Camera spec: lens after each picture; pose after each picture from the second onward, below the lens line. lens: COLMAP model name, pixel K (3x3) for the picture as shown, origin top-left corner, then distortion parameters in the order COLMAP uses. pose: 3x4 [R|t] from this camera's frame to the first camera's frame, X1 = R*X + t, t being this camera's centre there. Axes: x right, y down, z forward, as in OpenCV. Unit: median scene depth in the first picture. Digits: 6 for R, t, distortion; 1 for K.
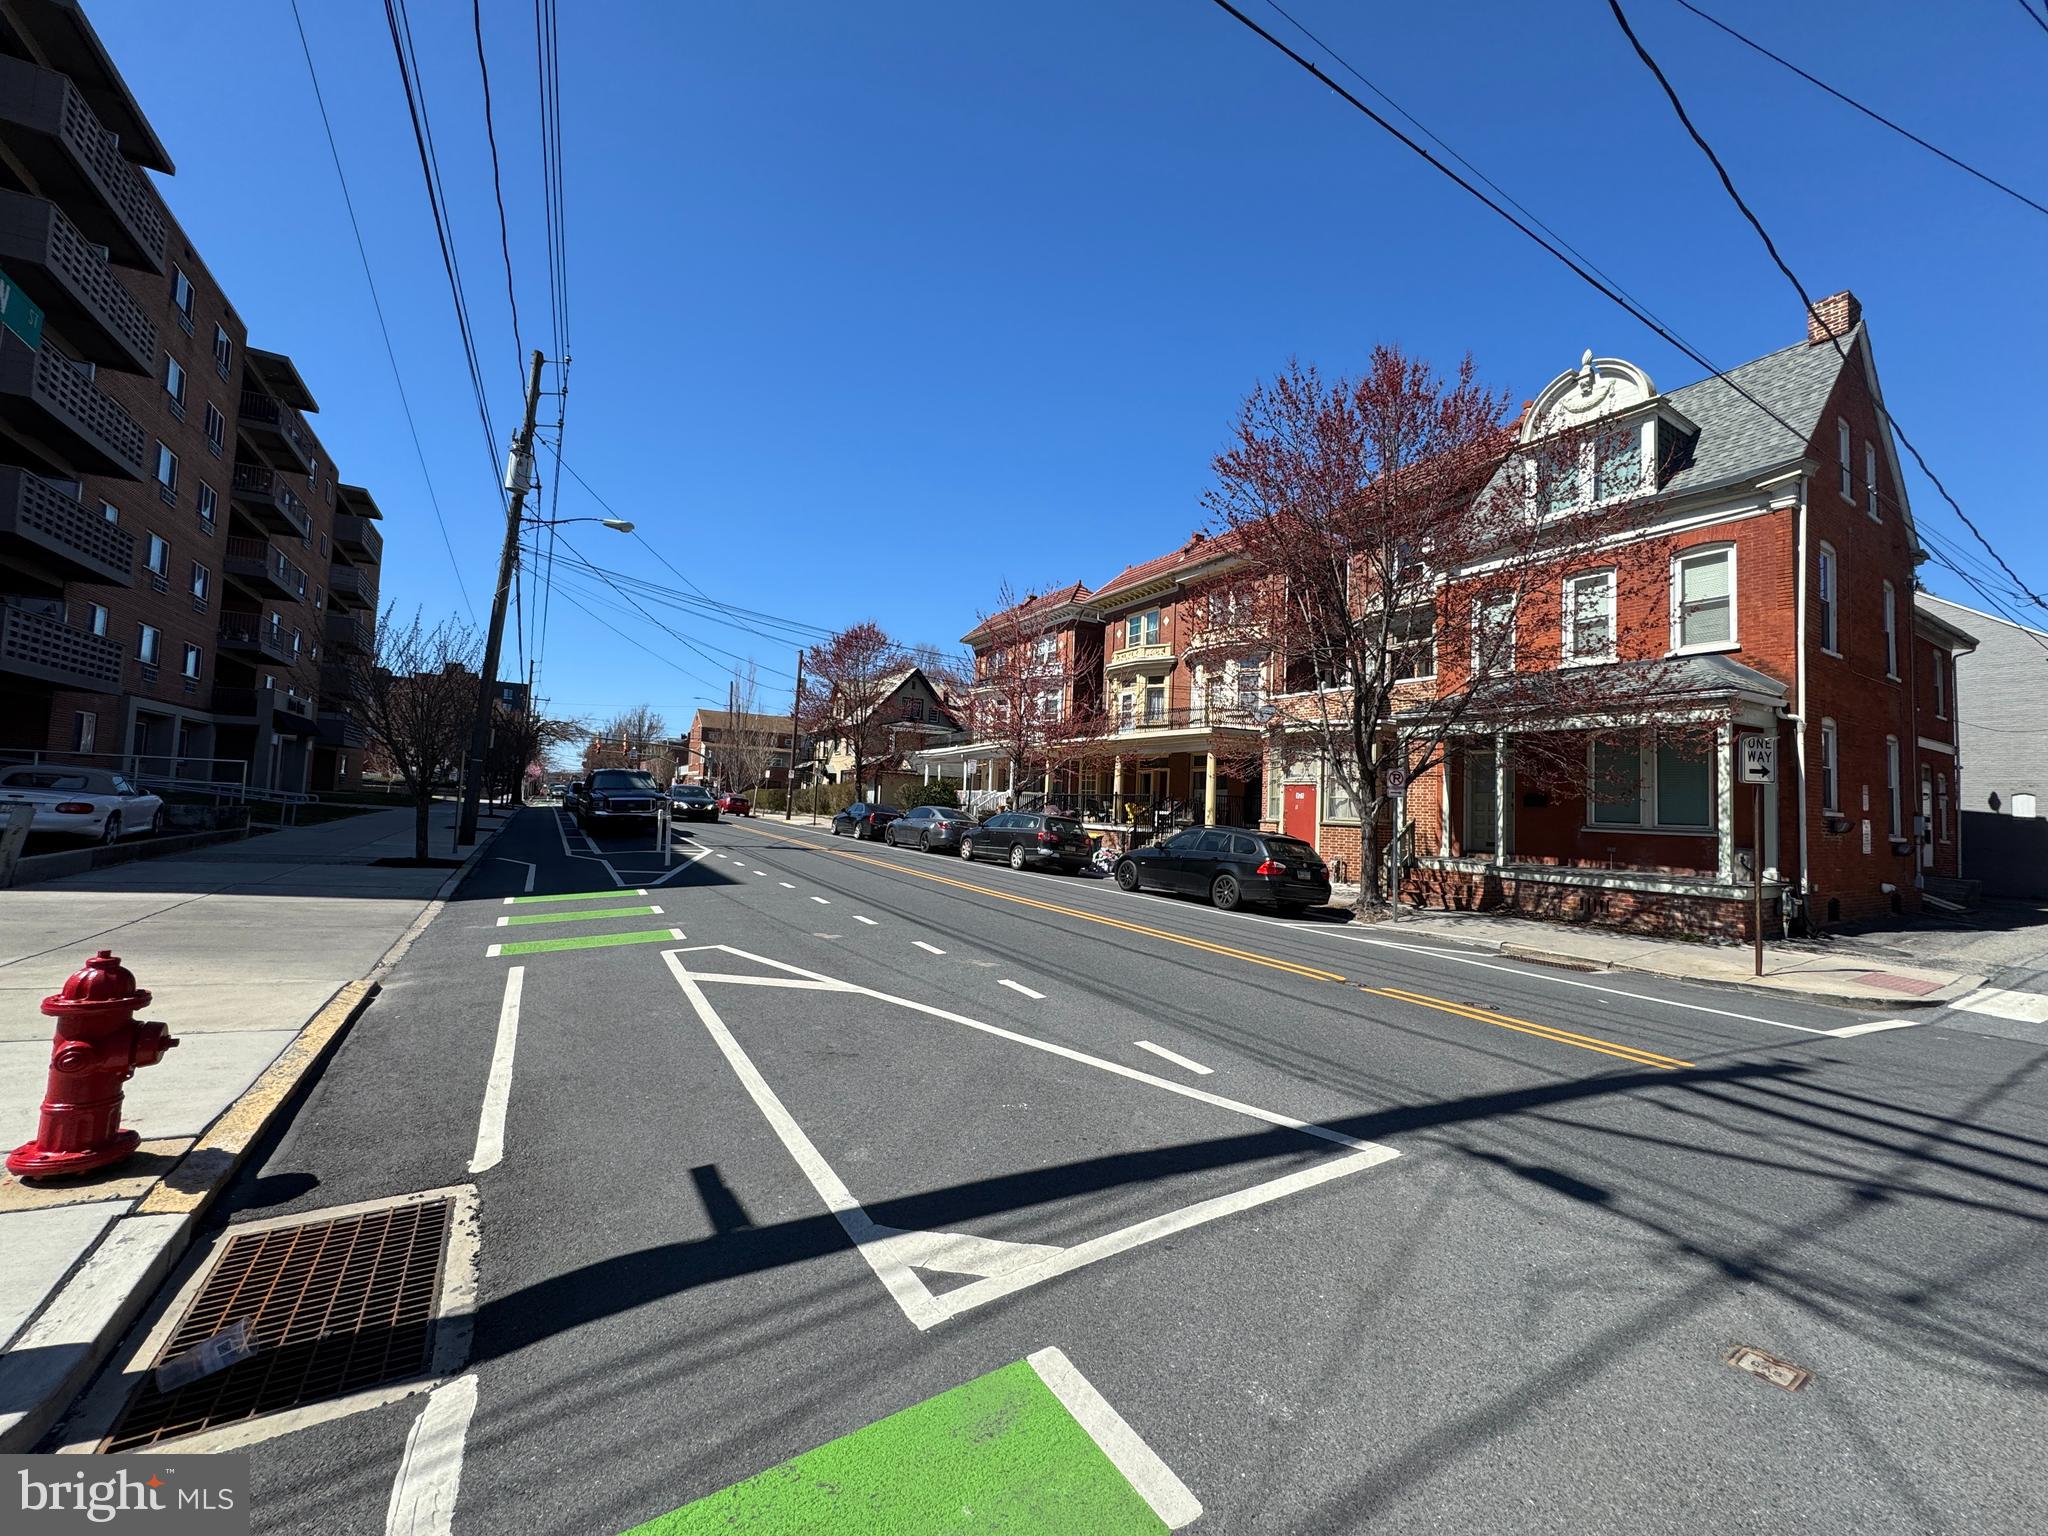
lens RADIAL K [[826.7, 0, 1024.0], [0, 826.7, 768.0], [0, 0, 1]] dist [-0.001381, -0.000234]
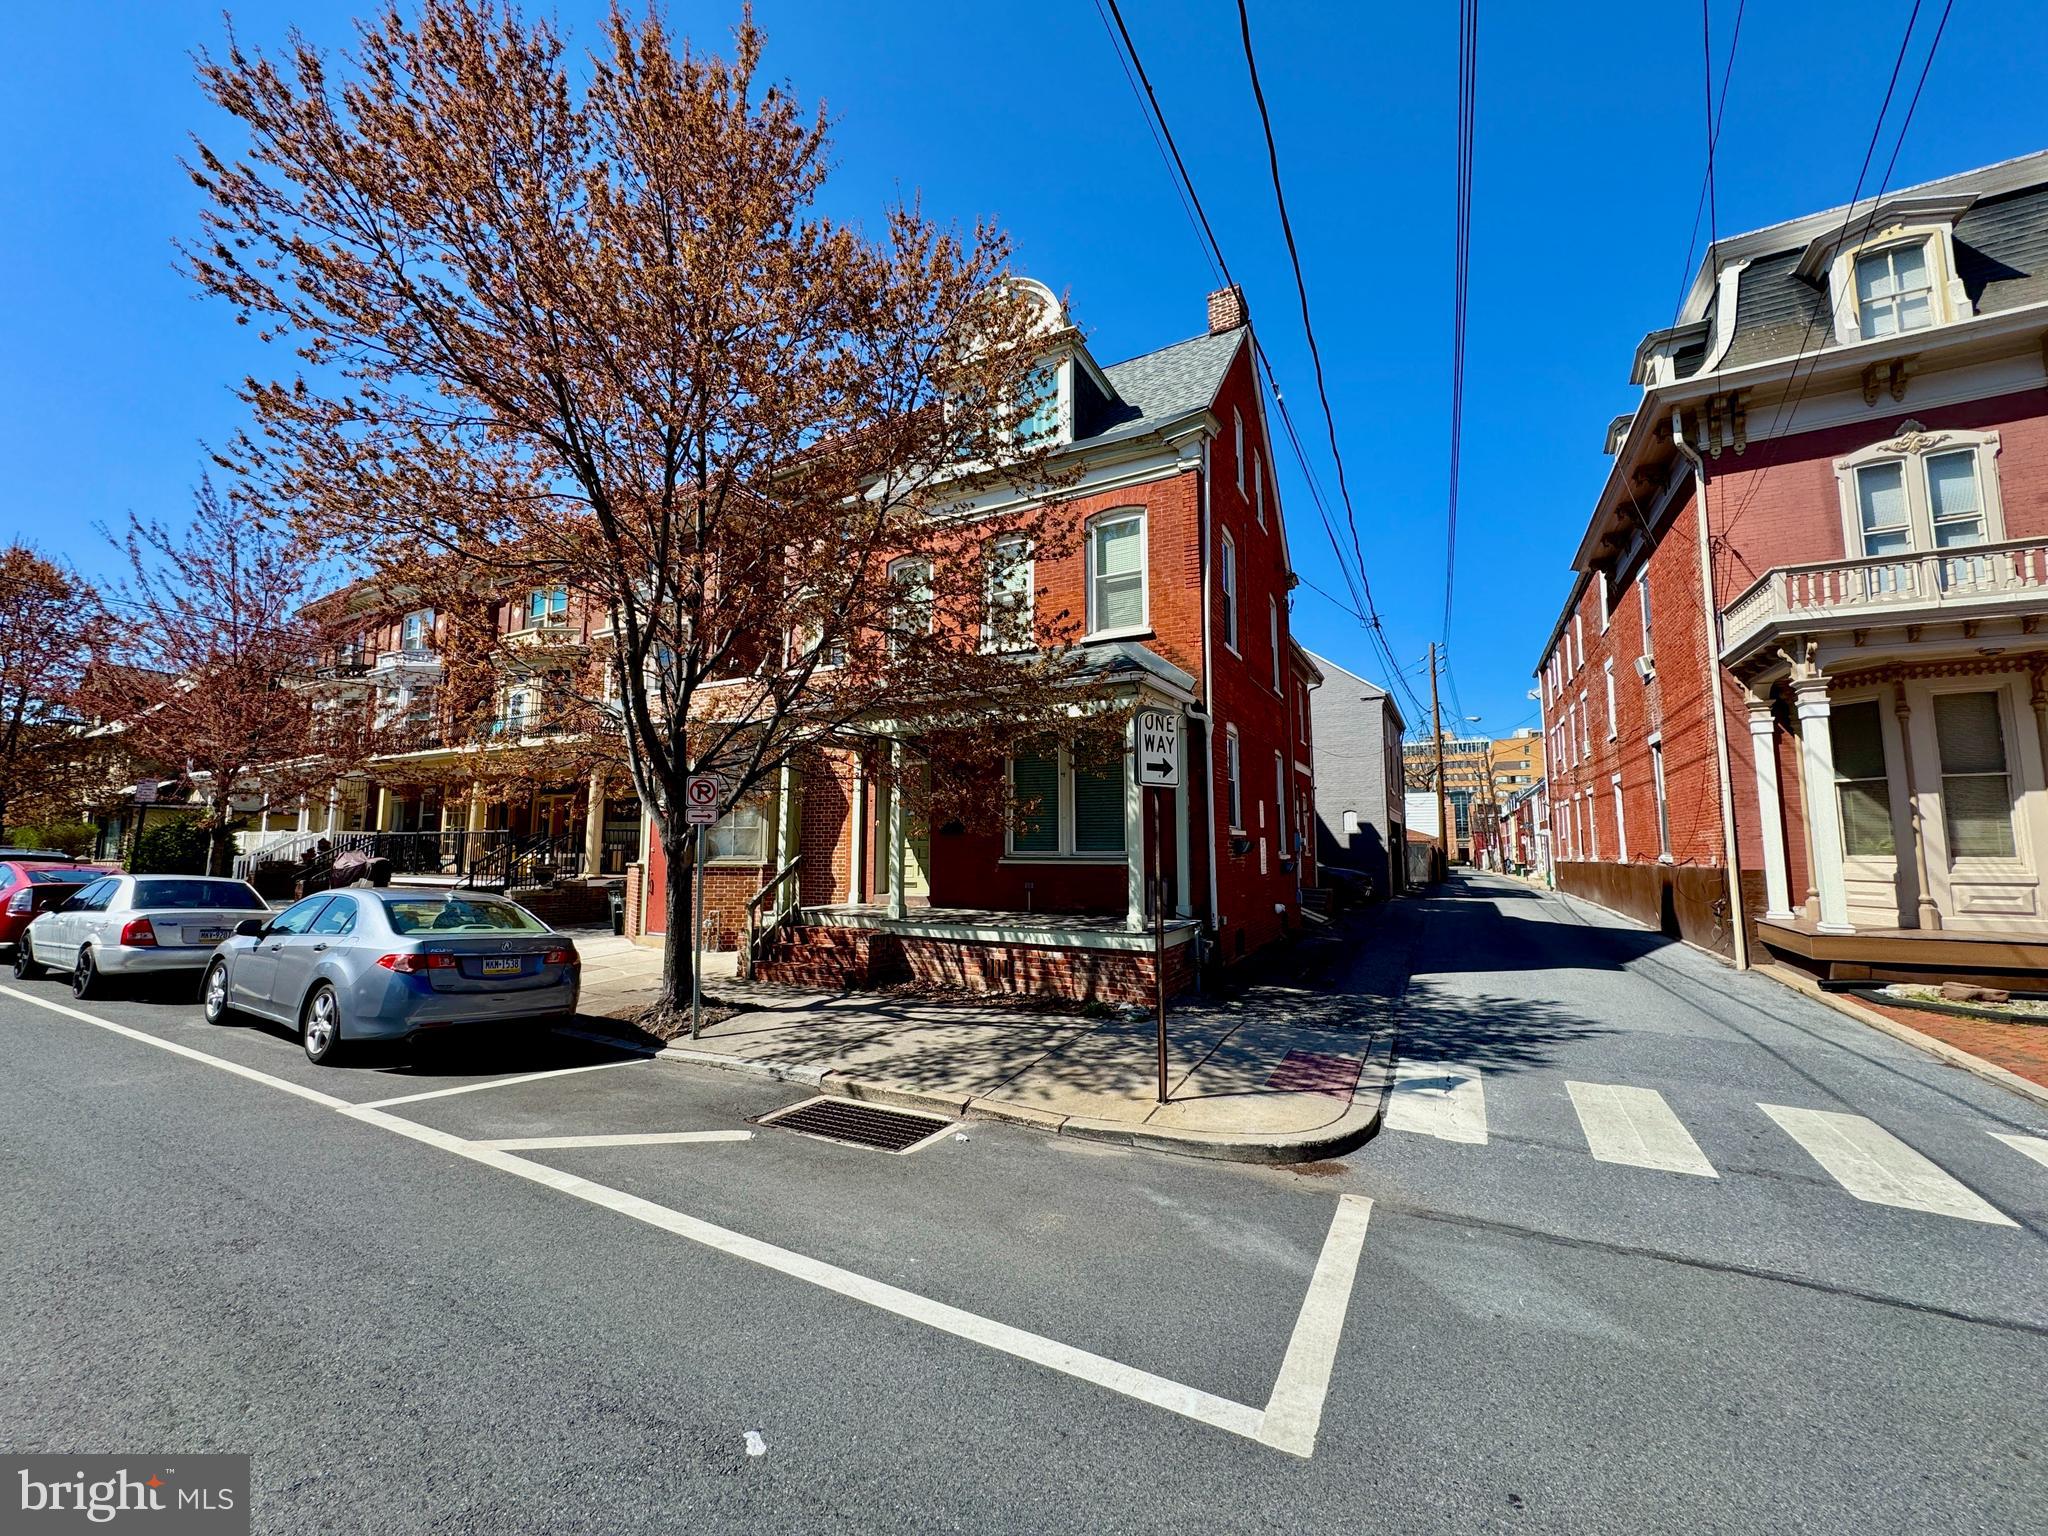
lens RADIAL K [[811.2, 0, 1024.0], [0, 811.2, 768.0], [0, 0, 1]] dist [0.001048, -0.000011]
pose [[0.862685, 0.013387, 0.505565, 0.330547], [0.006786, 0.999253, -0.038039, 0.017904], [-0.505696, 0.036247, 0.861950, 0.351515]]
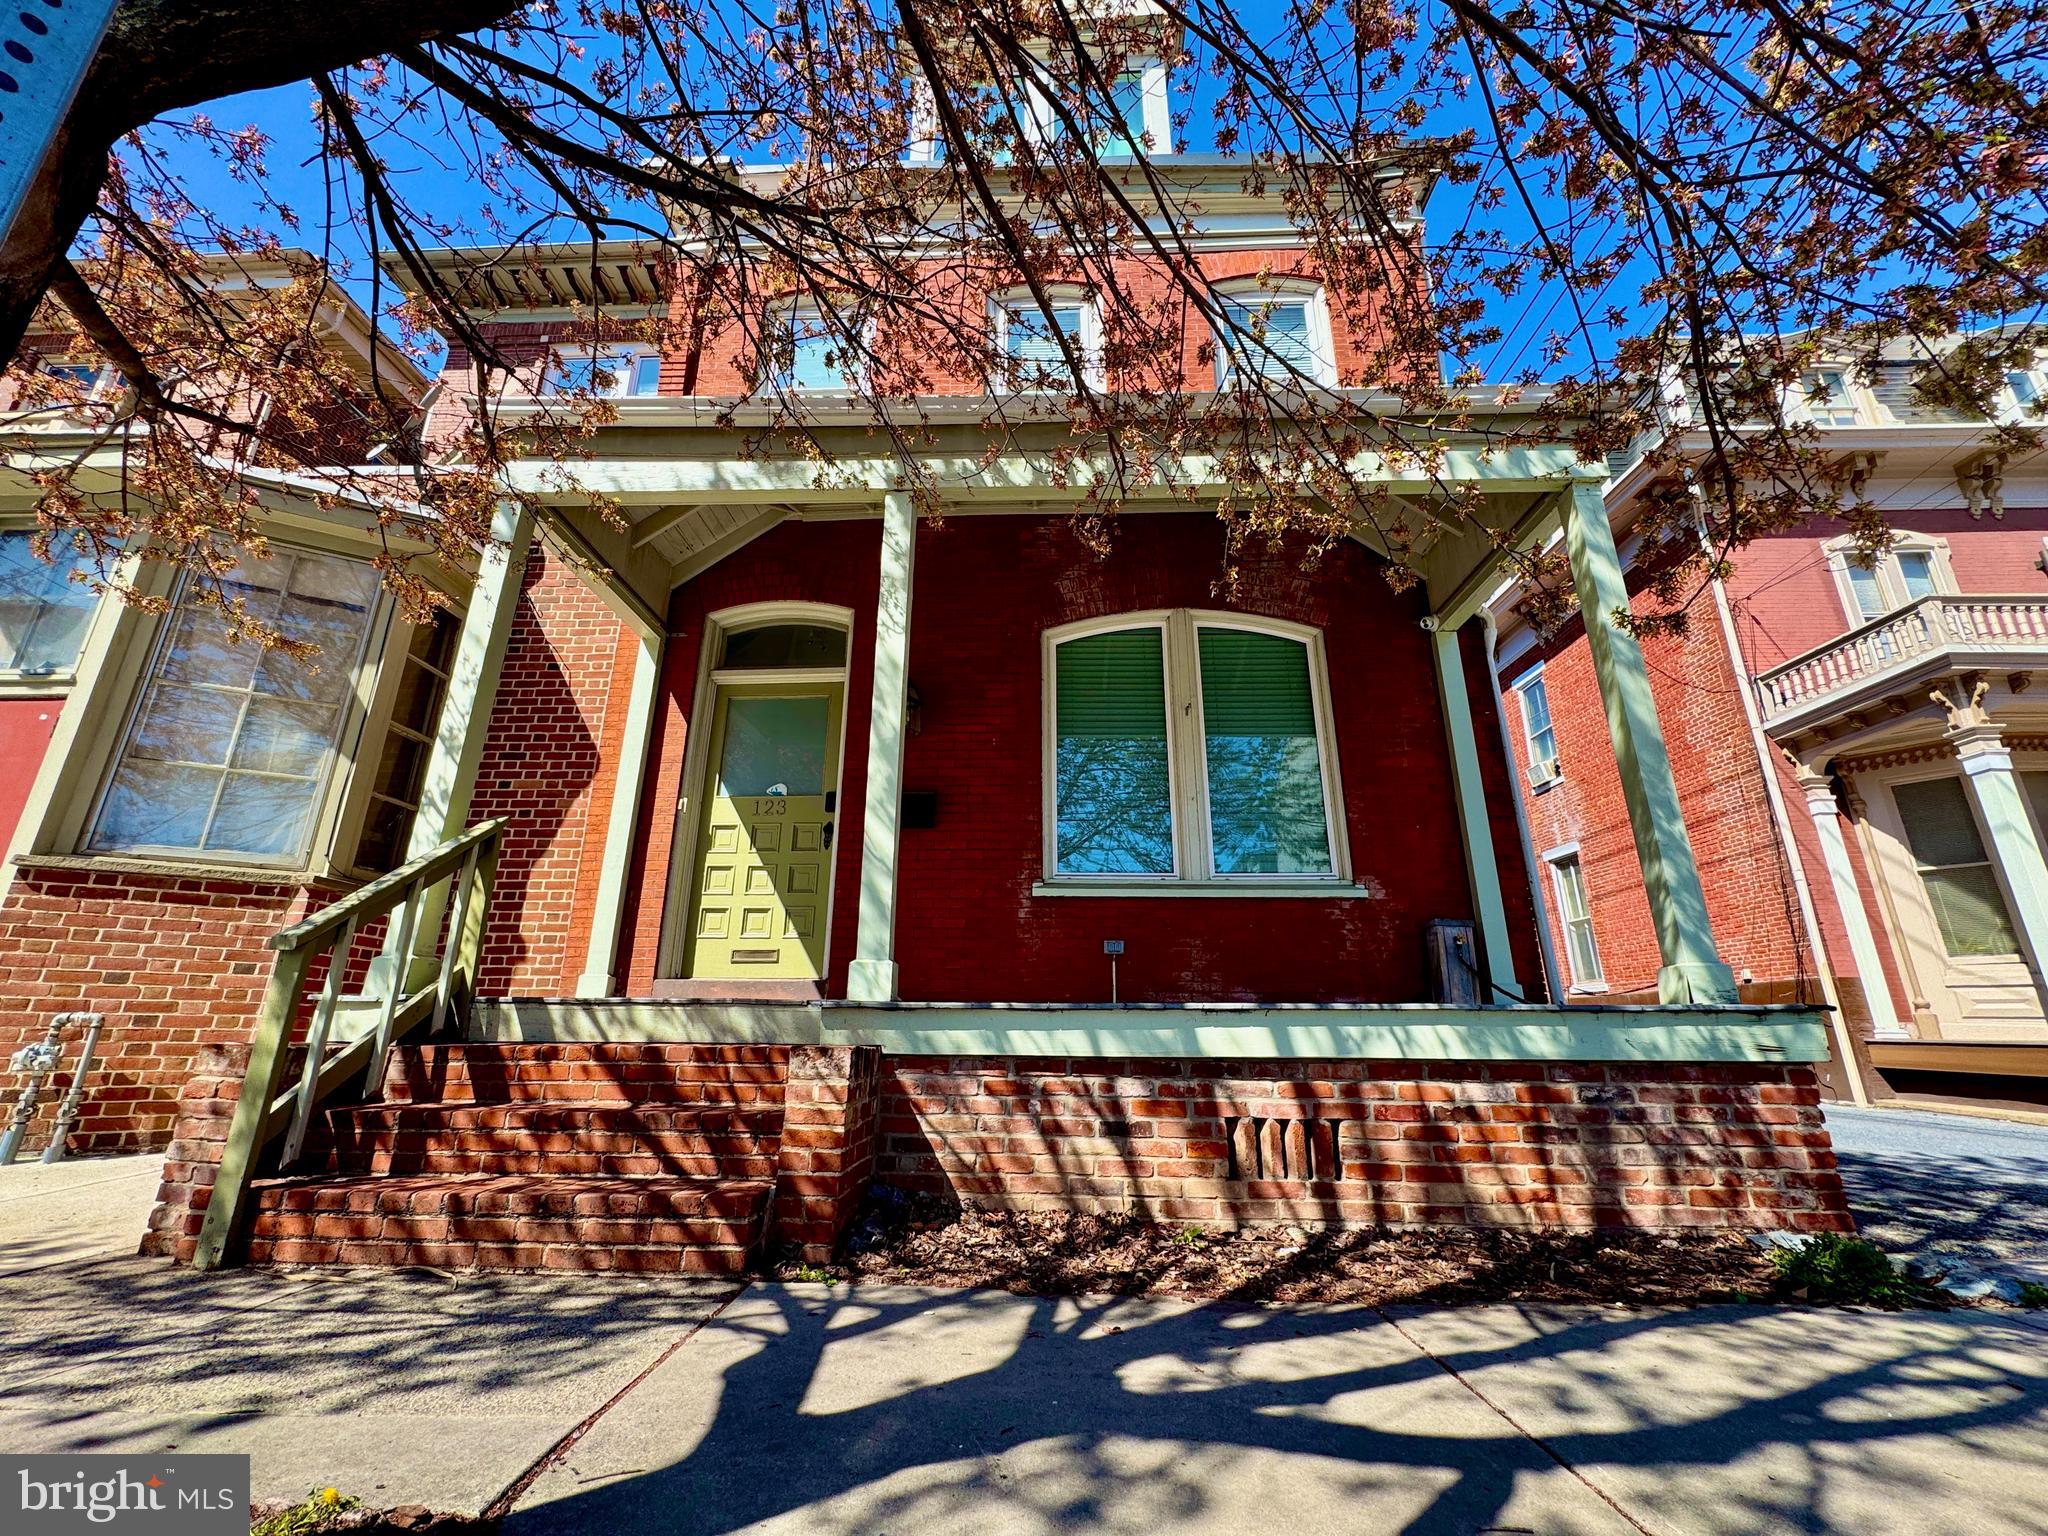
lens RADIAL K [[835.8, 0, 1024.0], [0, 835.8, 768.0], [0, 0, 1]] dist [-0.002573, -0.000382]
pose [[0.549654, 0.221873, 0.805390, 0.415698], [-0.030090, 0.968718, -0.246332, 0.113384], [-0.834851, 0.111163, 0.539136, 0.849404]]
